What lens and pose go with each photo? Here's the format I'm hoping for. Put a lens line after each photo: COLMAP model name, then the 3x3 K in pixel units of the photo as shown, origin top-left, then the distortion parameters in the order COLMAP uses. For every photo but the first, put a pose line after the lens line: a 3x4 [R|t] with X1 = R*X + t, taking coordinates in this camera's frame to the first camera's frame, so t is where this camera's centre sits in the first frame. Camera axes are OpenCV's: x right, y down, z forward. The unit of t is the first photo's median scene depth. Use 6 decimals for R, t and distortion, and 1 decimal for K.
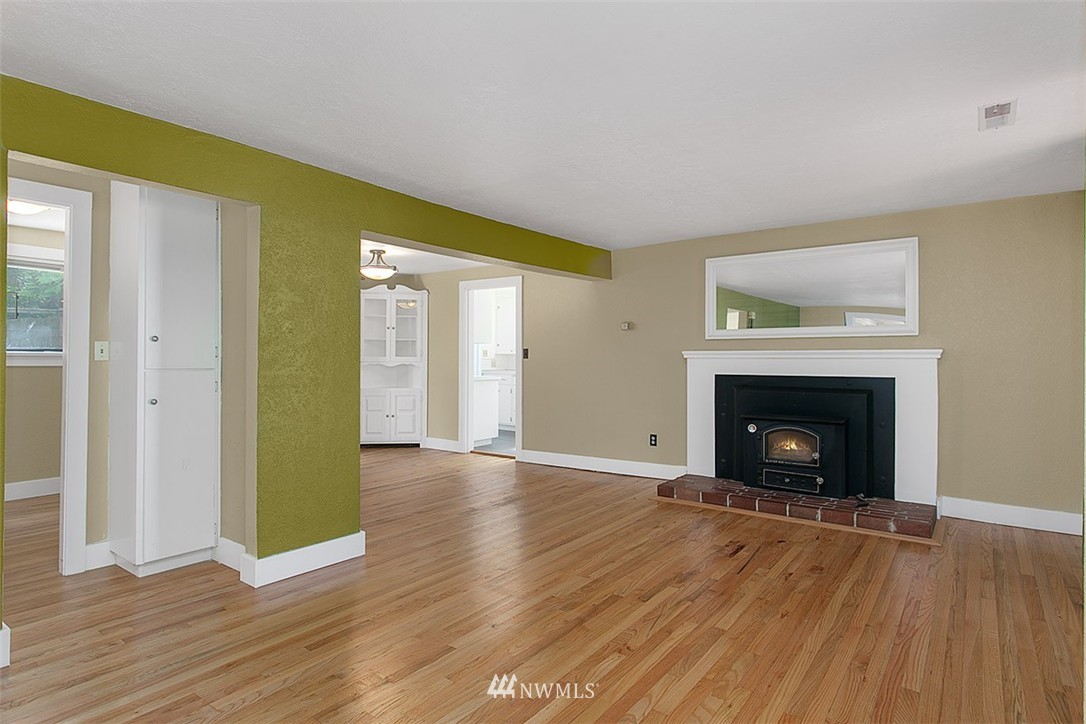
lens RADIAL K [[582.3, 0, 547.1], [0, 582.3, 355.1], [0, 0, 1]] dist [0.002336, 0.000700]
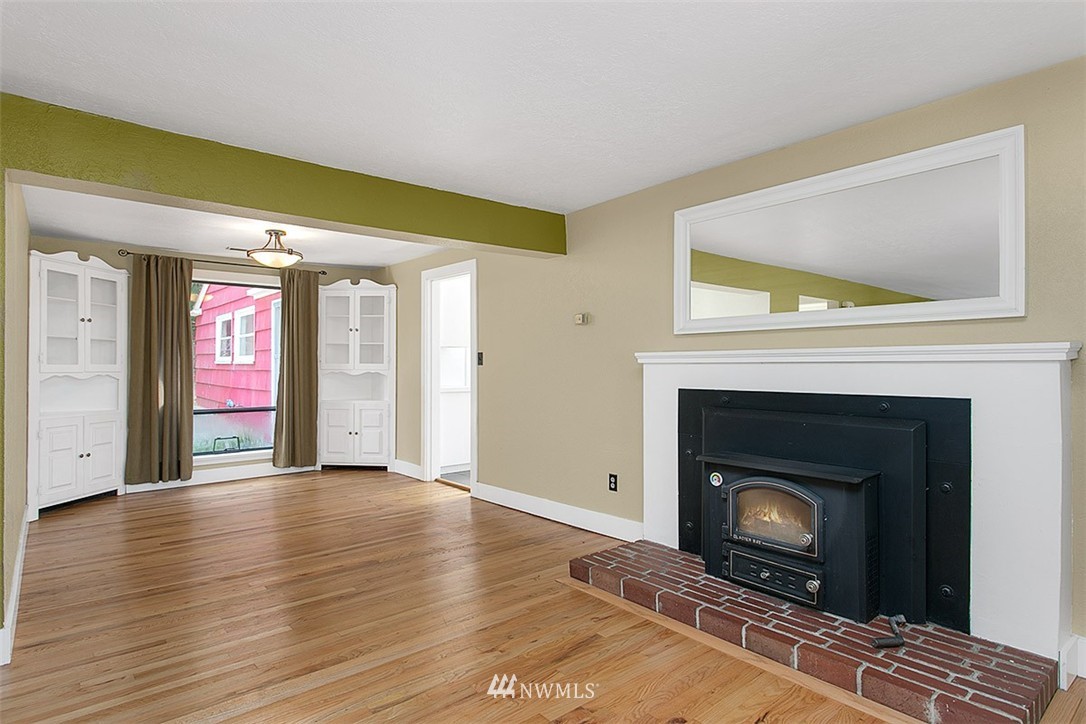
lens RADIAL K [[583.0, 0, 547.1], [0, 583.0, 364.9], [0, 0, 1]] dist [0.002528, -0.000906]
pose [[0.973653, -0.002773, -0.228018, 0.226193], [0.003426, 0.999991, 0.002471, 0.004085], [0.228009, -0.003188, 0.973654, 0.265359]]
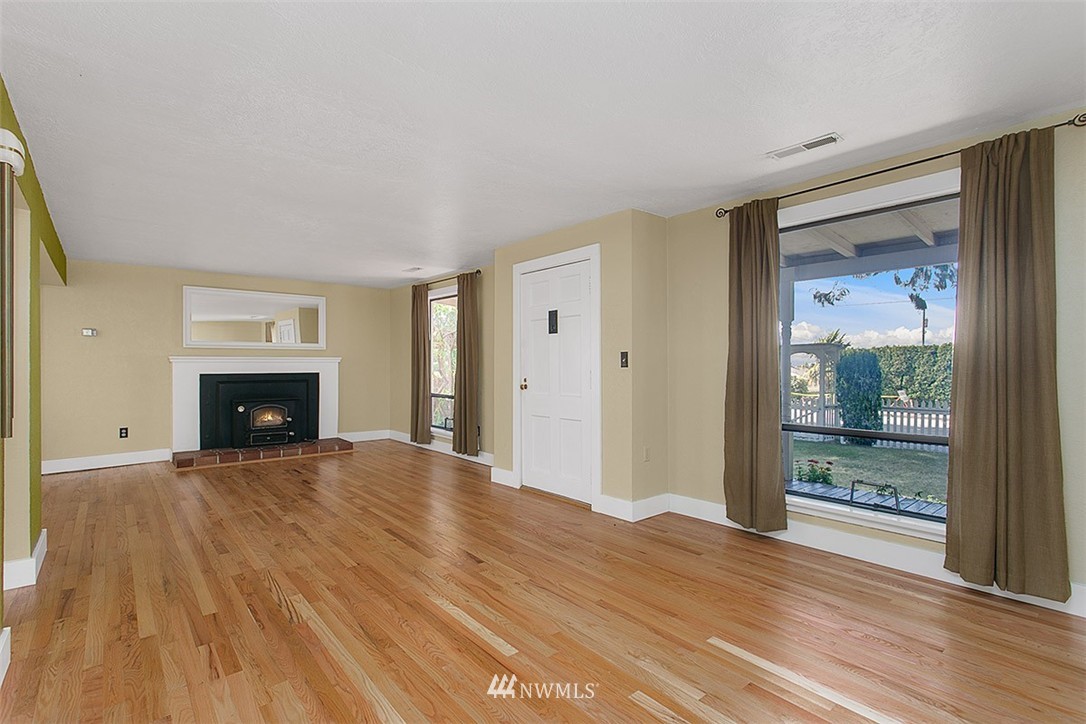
lens RADIAL K [[517.0, 0, 547.3], [0, 517.0, 357.7], [0, 0, 1]] dist [0.000989, 0.001122]
pose [[0.222099, 0.006408, 0.975003, -0.543996], [-0.005912, 0.999969, -0.005226, -0.002616], [-0.975006, -0.004603, 0.222130, -0.042477]]
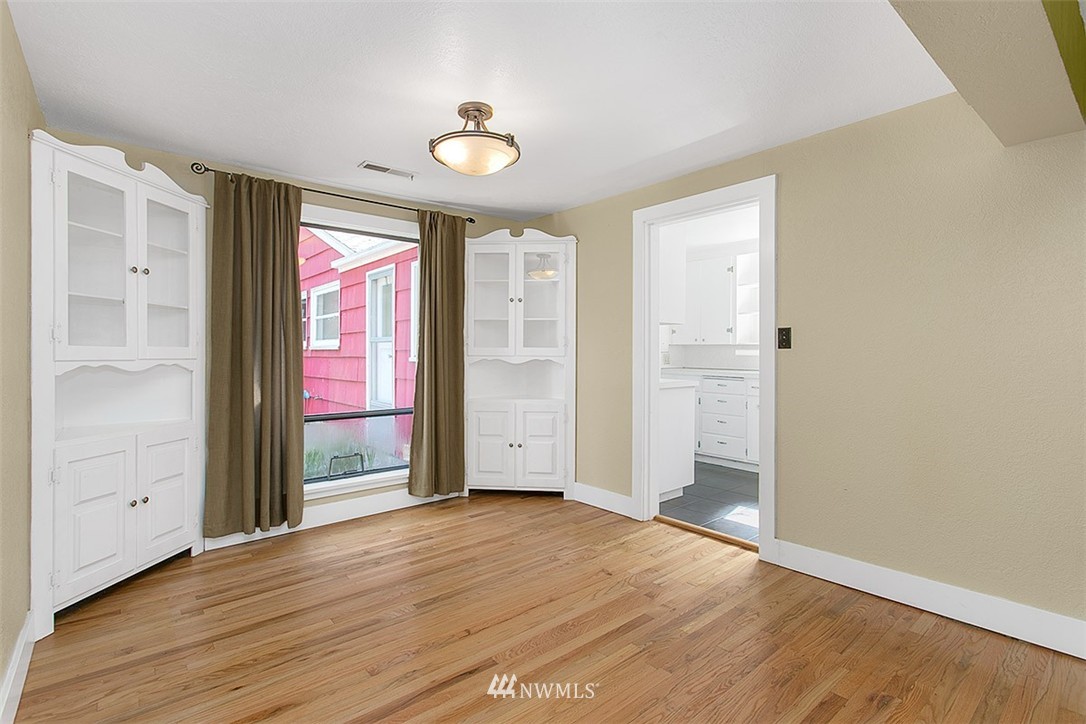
lens RADIAL K [[517.0, 0, 547.3], [0, 517.0, 357.7], [0, 0, 1]] dist [0.000989, 0.001122]
pose [[0.972969, 0.000225, -0.230937, -0.127286], [0.002783, 0.999915, 0.012700, 0.007474], [0.230920, -0.012999, 0.972886, 0.547197]]
